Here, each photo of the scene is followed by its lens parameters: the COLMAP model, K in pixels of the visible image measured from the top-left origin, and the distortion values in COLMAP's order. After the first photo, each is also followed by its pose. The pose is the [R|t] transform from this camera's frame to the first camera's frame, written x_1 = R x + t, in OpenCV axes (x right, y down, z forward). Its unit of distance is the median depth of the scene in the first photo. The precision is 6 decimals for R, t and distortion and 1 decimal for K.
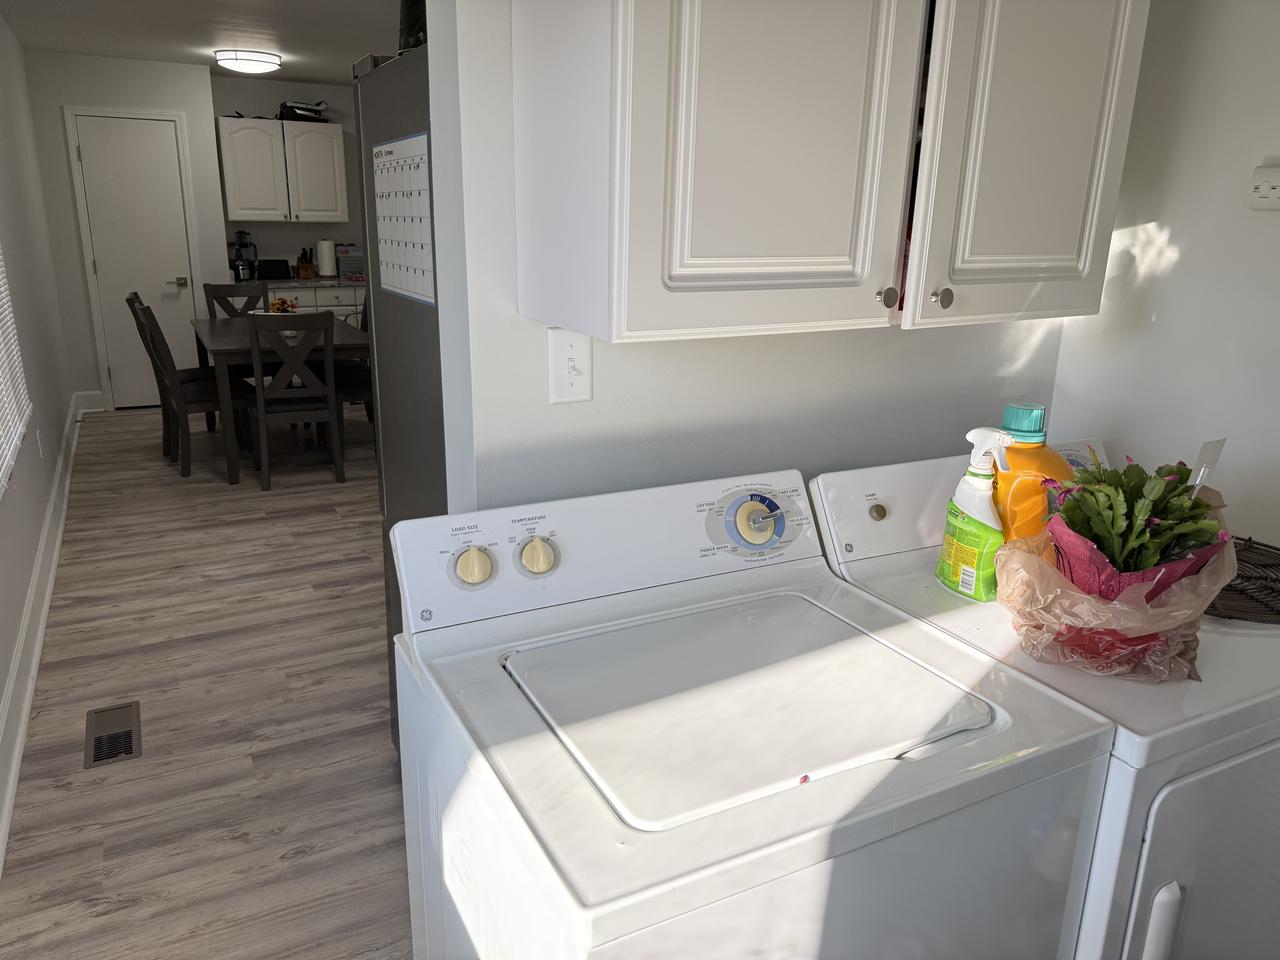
lens RADIAL K [[896.0, 0, 646.6], [0, 896.0, 478.3], [0, 0, 1]] dist [0.019584, -0.010163]
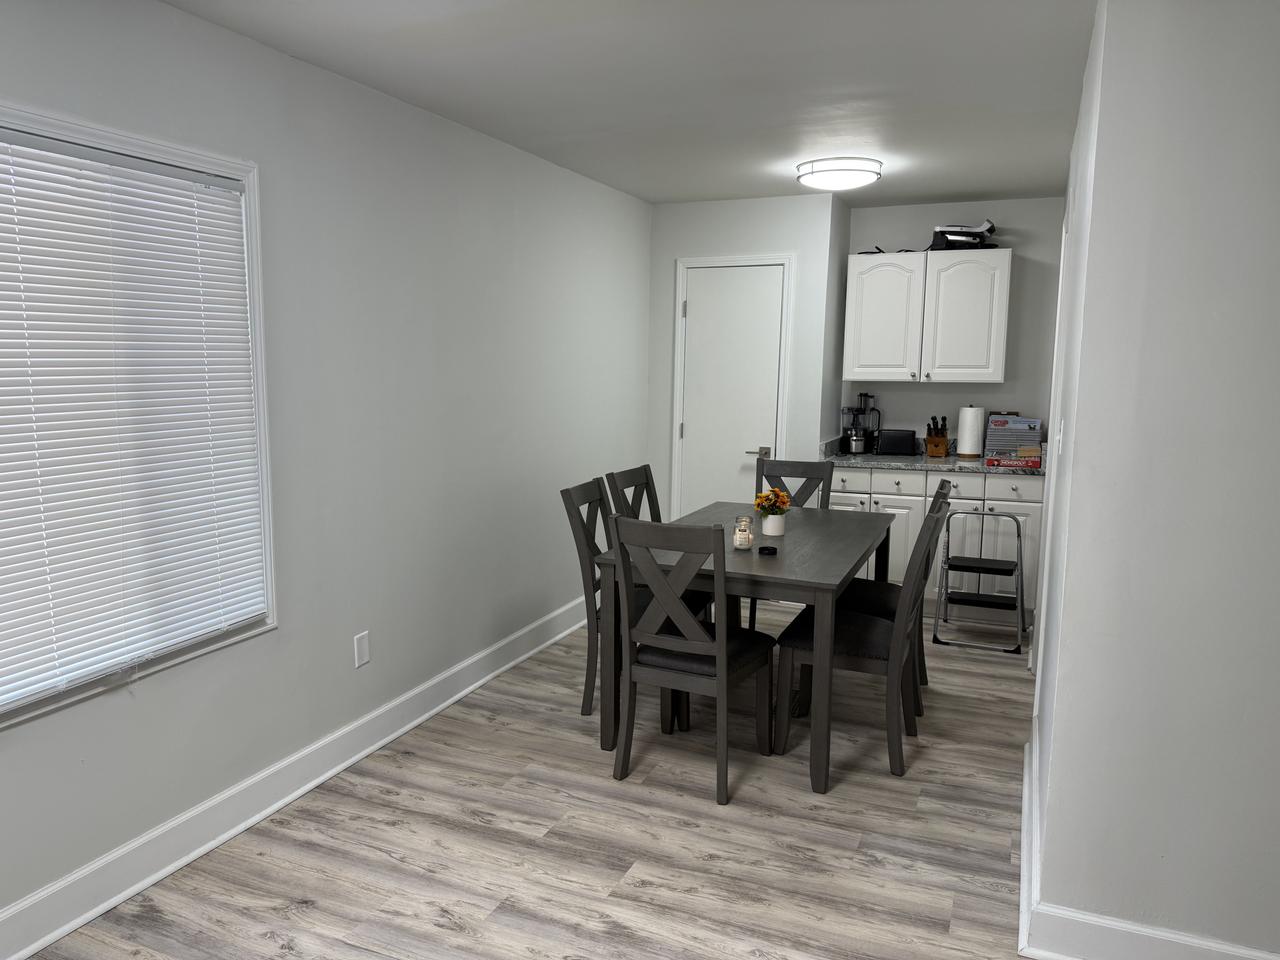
lens RADIAL K [[896.0, 0, 637.3], [0, 896.0, 491.0], [0, 0, 1]] dist [0.019584, -0.010163]
pose [[0.608659, 0.104904, -0.786467, 0.065919], [-0.221392, 0.974307, -0.041380, -0.135318], [0.761919, 0.199304, 0.616245, 0.450242]]
